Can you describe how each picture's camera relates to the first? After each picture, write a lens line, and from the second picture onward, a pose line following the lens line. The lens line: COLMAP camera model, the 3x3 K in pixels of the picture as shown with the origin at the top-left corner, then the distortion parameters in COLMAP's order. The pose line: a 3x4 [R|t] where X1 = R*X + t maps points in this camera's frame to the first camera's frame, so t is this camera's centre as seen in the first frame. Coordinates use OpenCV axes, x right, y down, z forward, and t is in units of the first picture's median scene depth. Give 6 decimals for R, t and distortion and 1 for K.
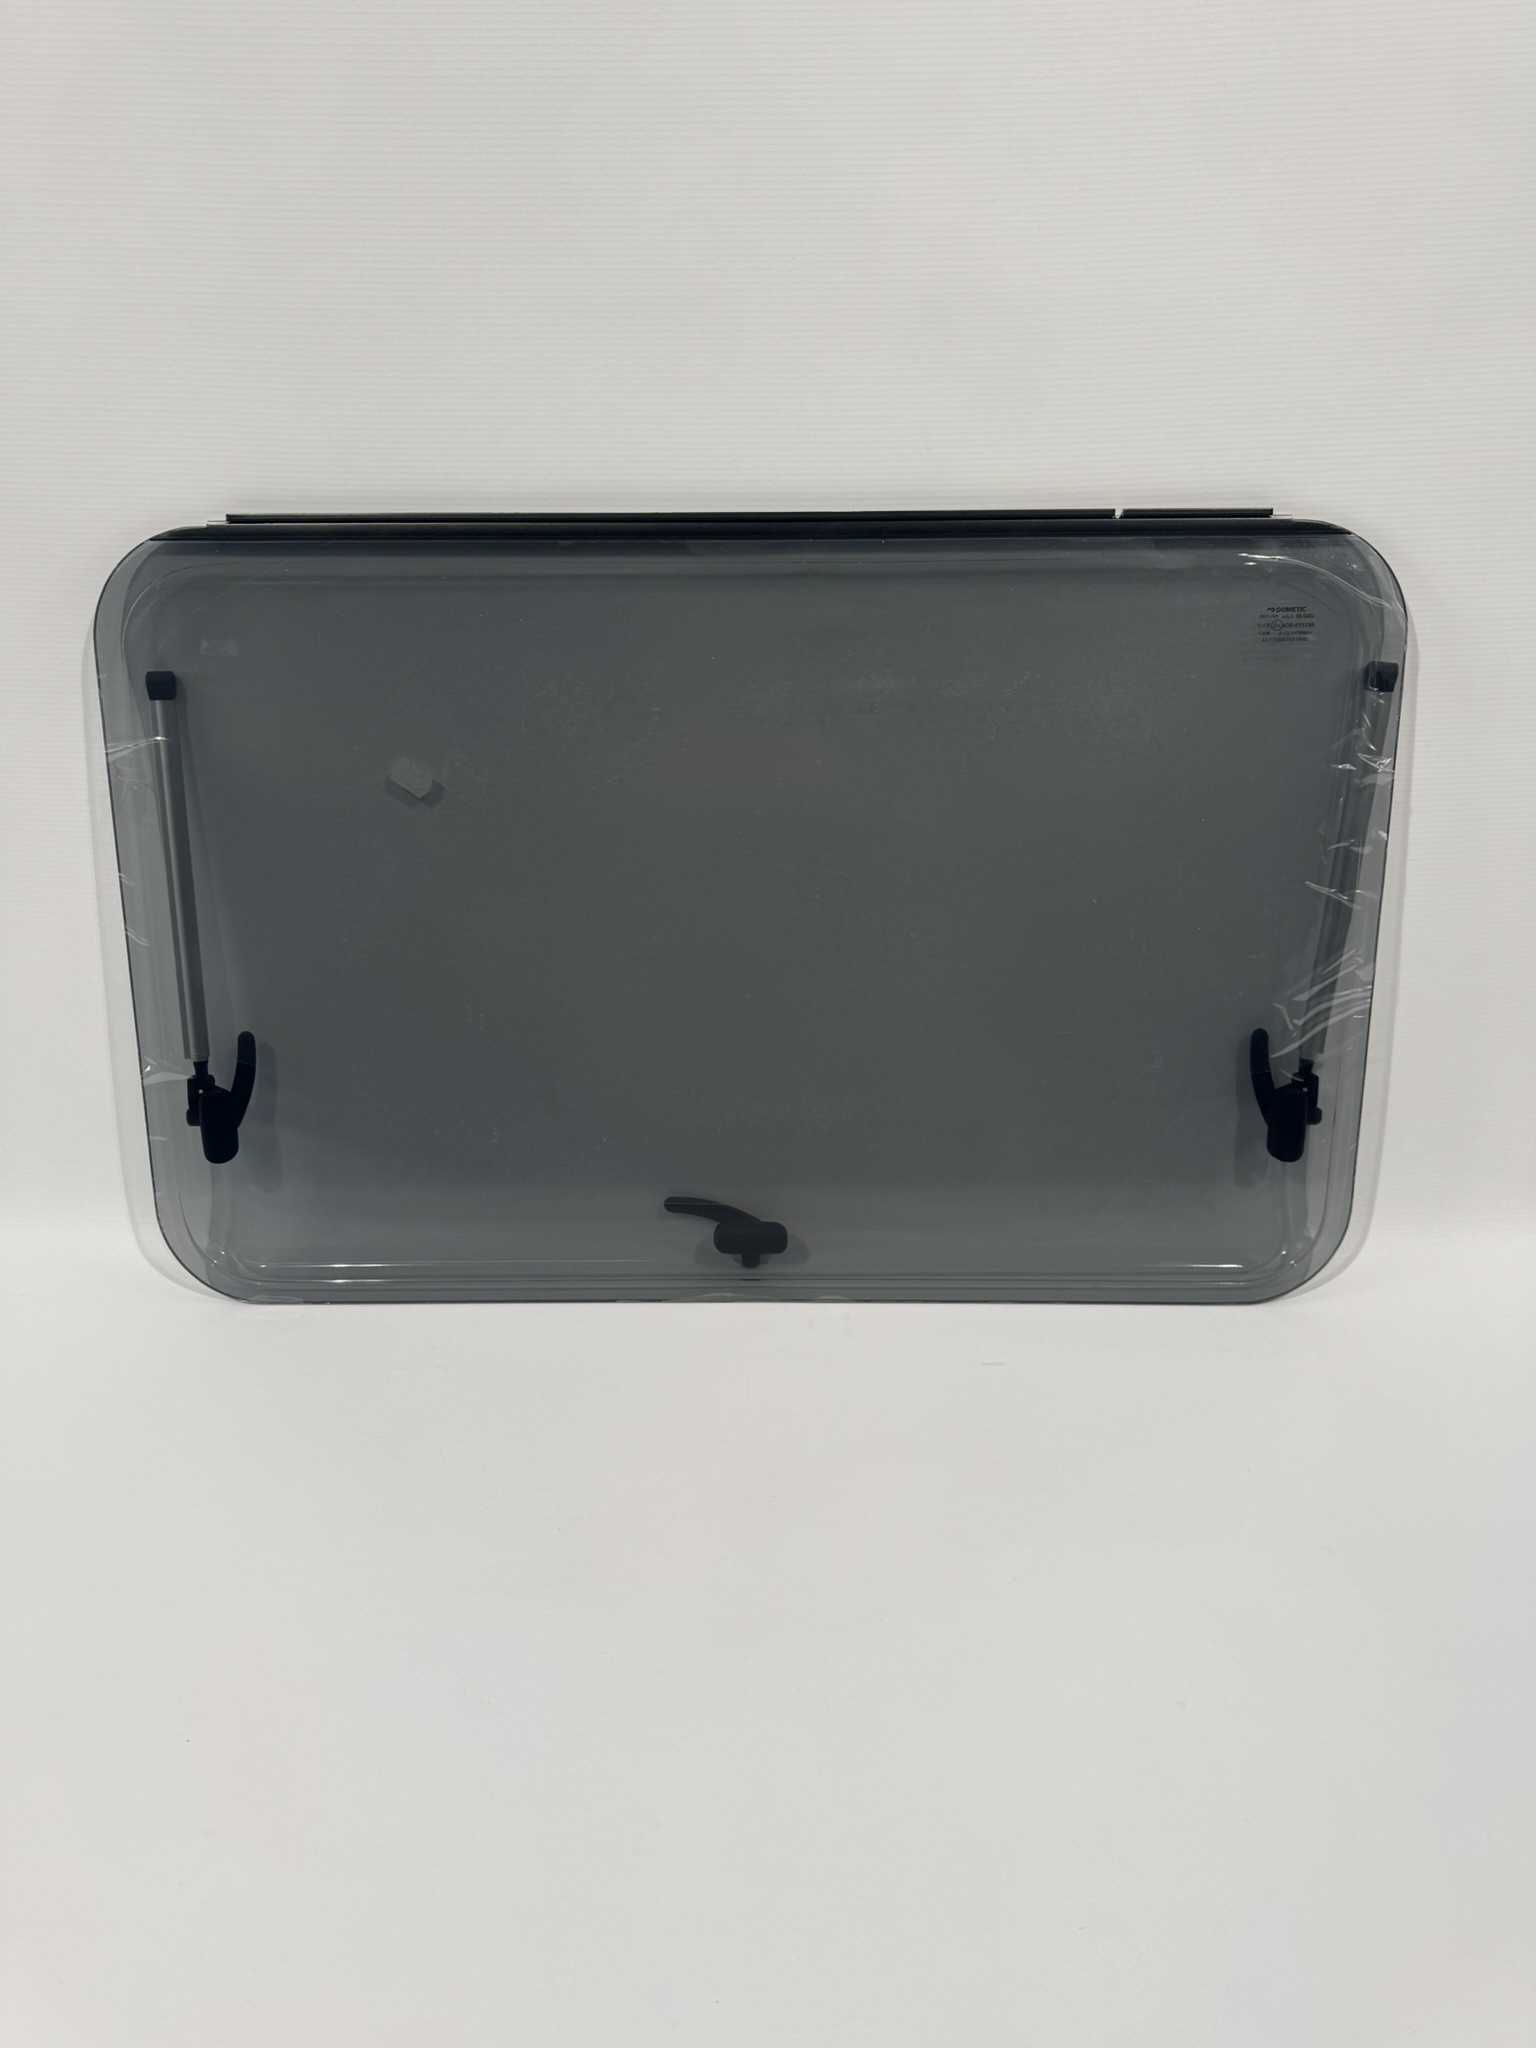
lens RADIAL K [[1432.6, 0, 771.3], [0, 1432.6, 1032.7], [0, 0, 1]] dist [-0.019179, -0.003474]
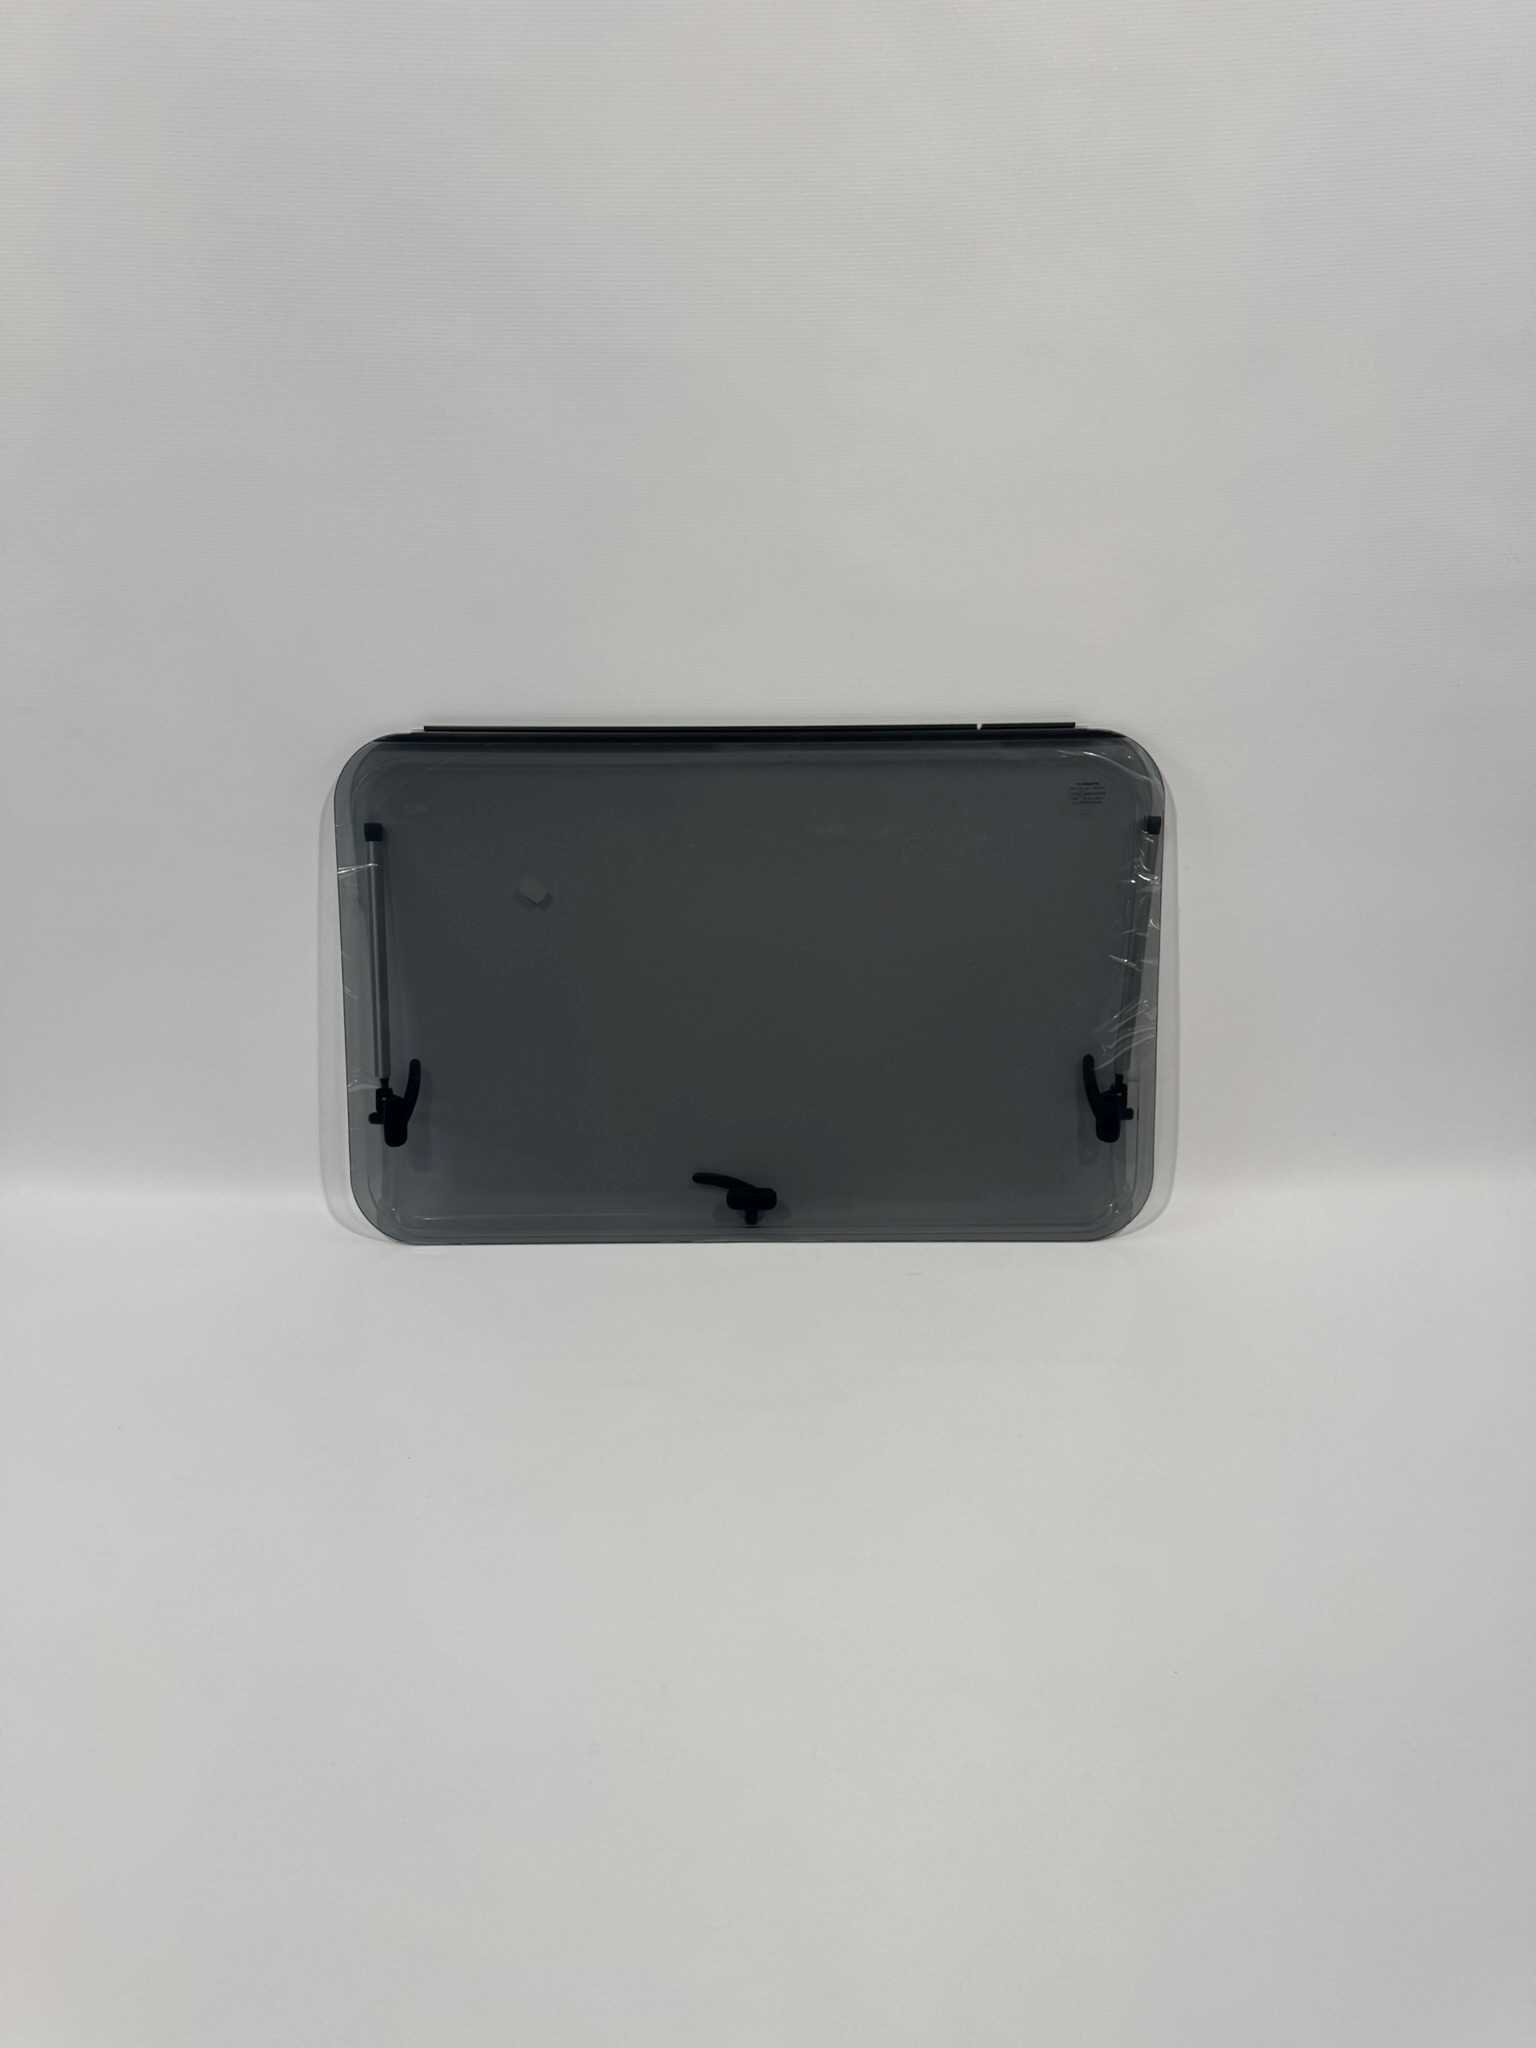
lens RADIAL K [[1404.9, 0, 773.8], [0, 1404.9, 1031.4], [0, 0, 1]] dist [0.008854, 0.001058]
pose [[0.999793, -0.004418, 0.019843, -0.021255], [0.006786, 0.992635, -0.120949, 0.158775], [-0.019163, 0.121059, 0.992460, -0.497636]]
